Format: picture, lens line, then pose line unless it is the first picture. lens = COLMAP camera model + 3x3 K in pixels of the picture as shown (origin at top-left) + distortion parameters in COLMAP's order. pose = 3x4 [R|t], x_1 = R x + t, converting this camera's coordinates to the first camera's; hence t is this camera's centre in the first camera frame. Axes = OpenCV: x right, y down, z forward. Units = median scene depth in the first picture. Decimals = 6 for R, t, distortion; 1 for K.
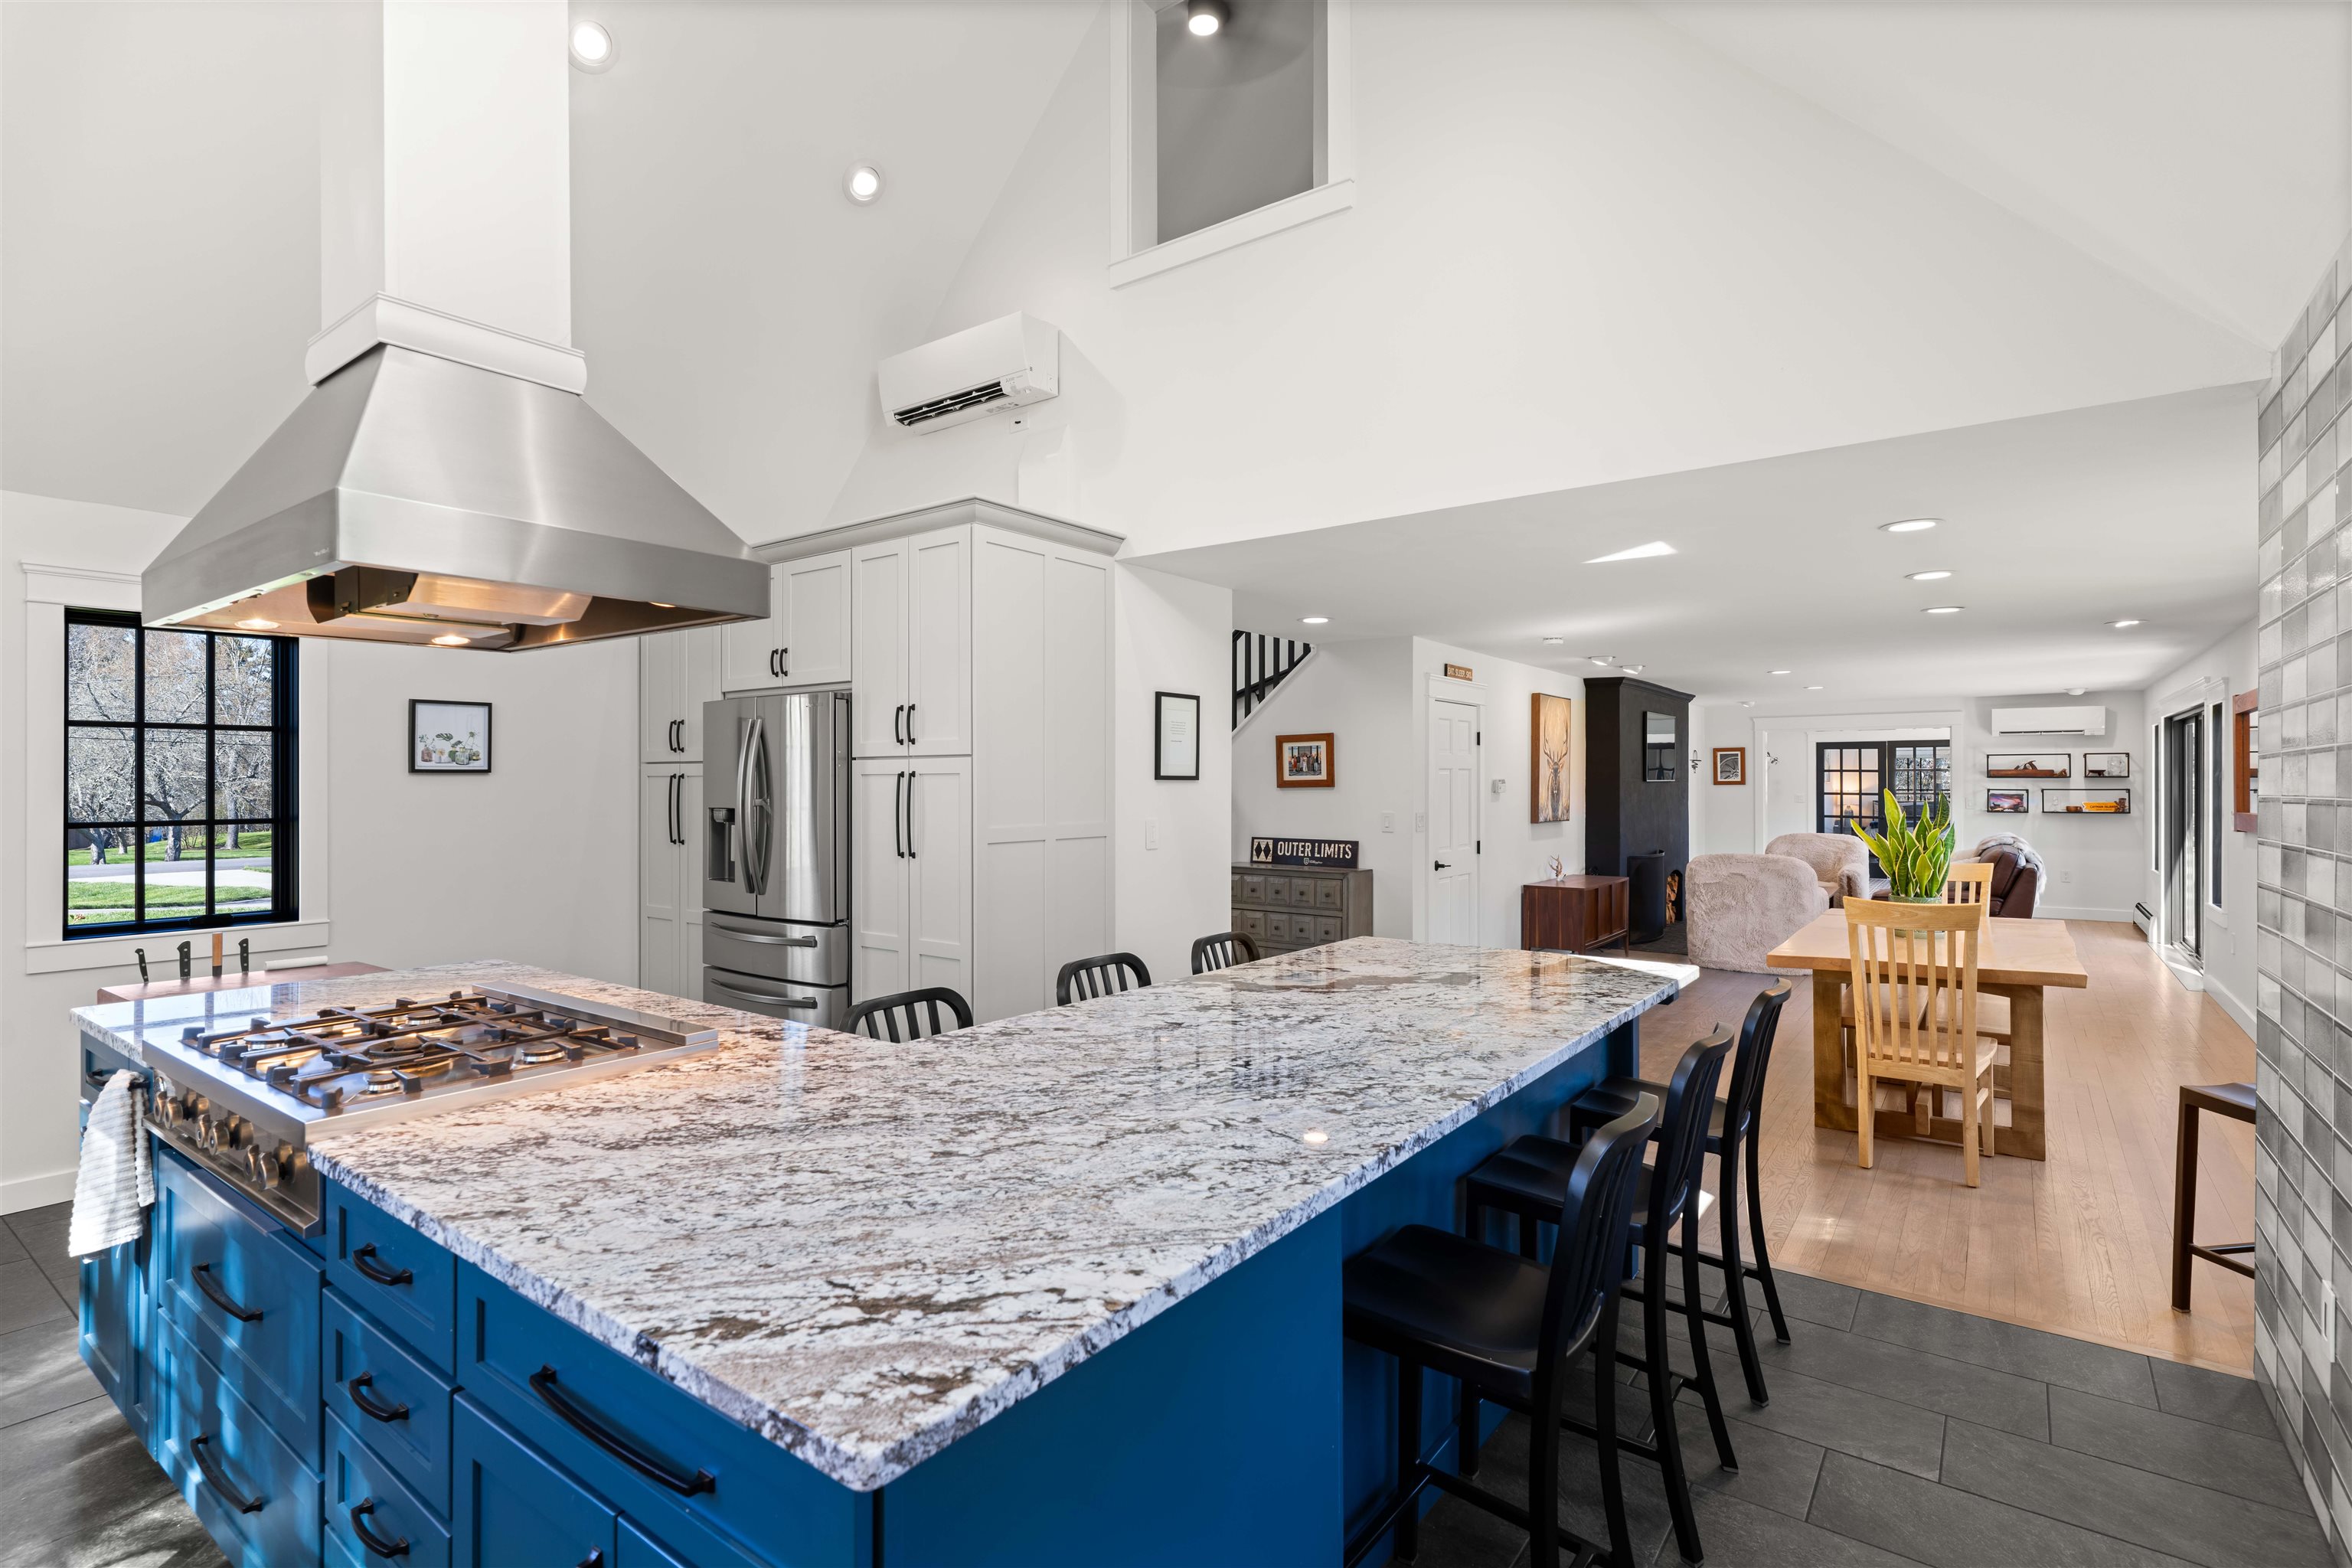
lens RADIAL K [[1126.0, 0, 1178.8], [0, 1126.0, 783.3], [0, 0, 1]] dist [0.003708, -0.001584]
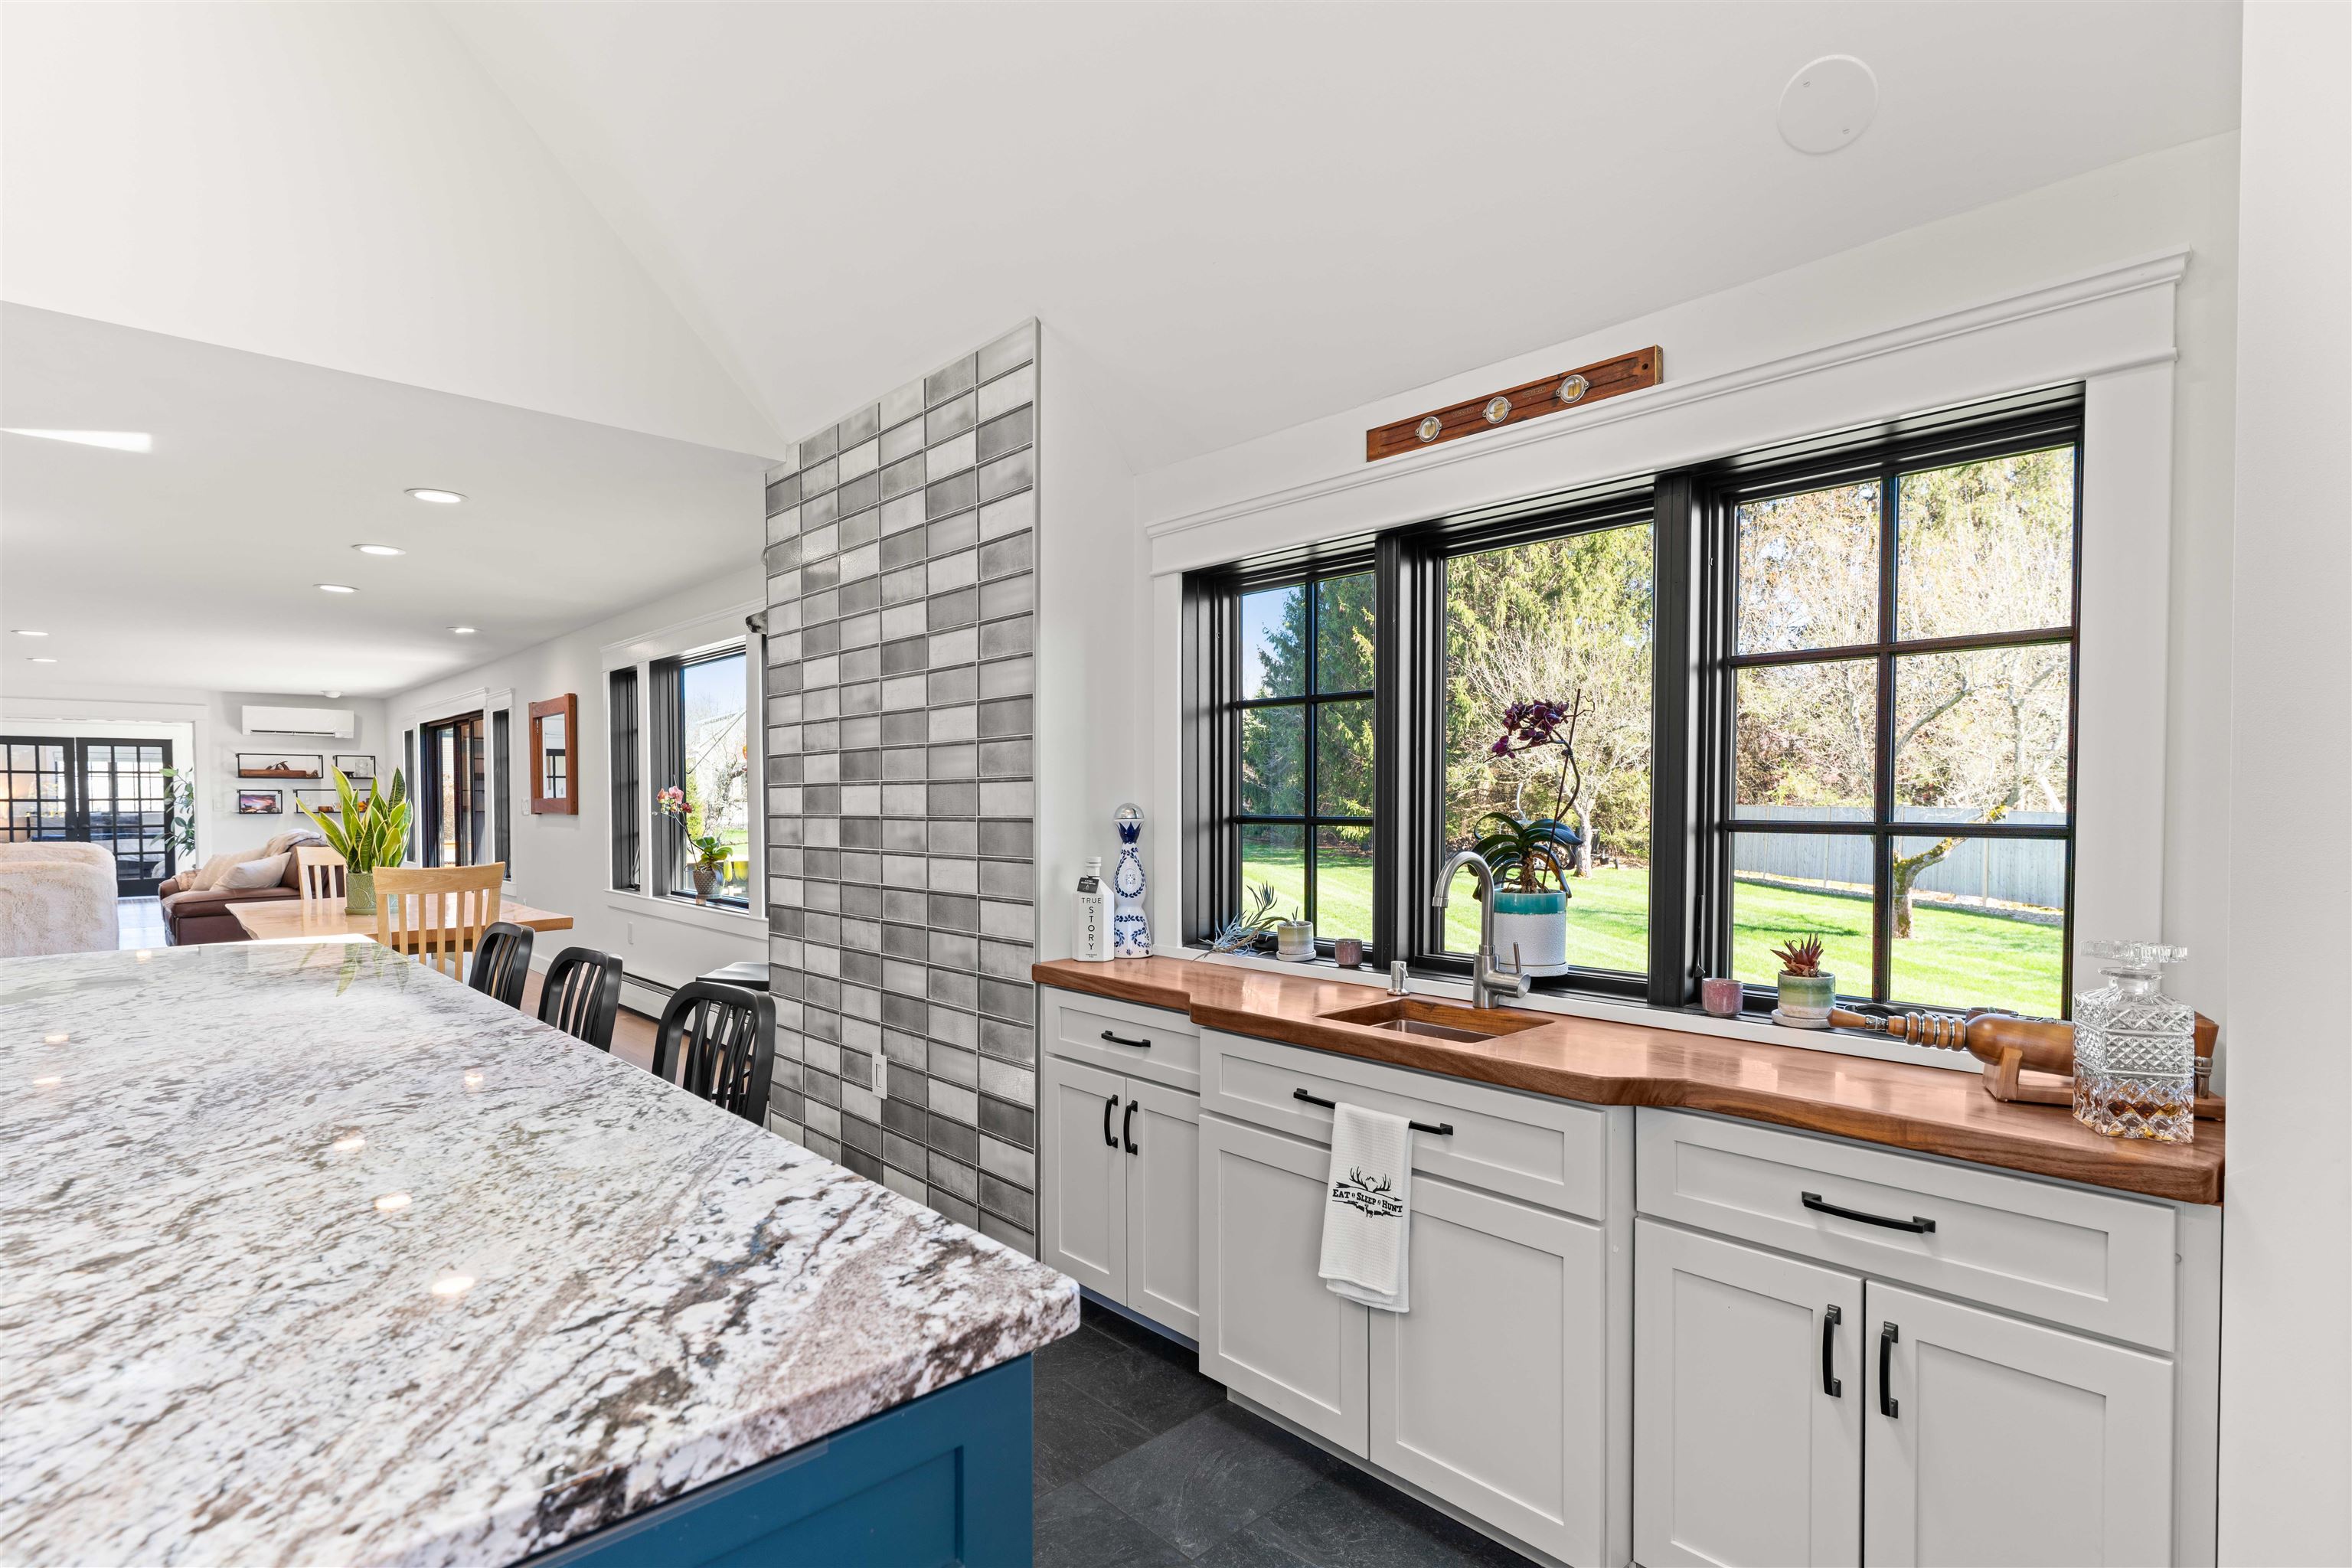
lens RADIAL K [[1126.0, 0, 1169.0], [0, 1126.0, 828.1], [0, 0, 1]] dist [0.003708, -0.001584]
pose [[0.181035, -0.027559, 0.983090, -0.644572], [0.004314, 0.999620, 0.027228, 0.122899], [-0.983467, -0.000688, 0.181085, 0.443020]]
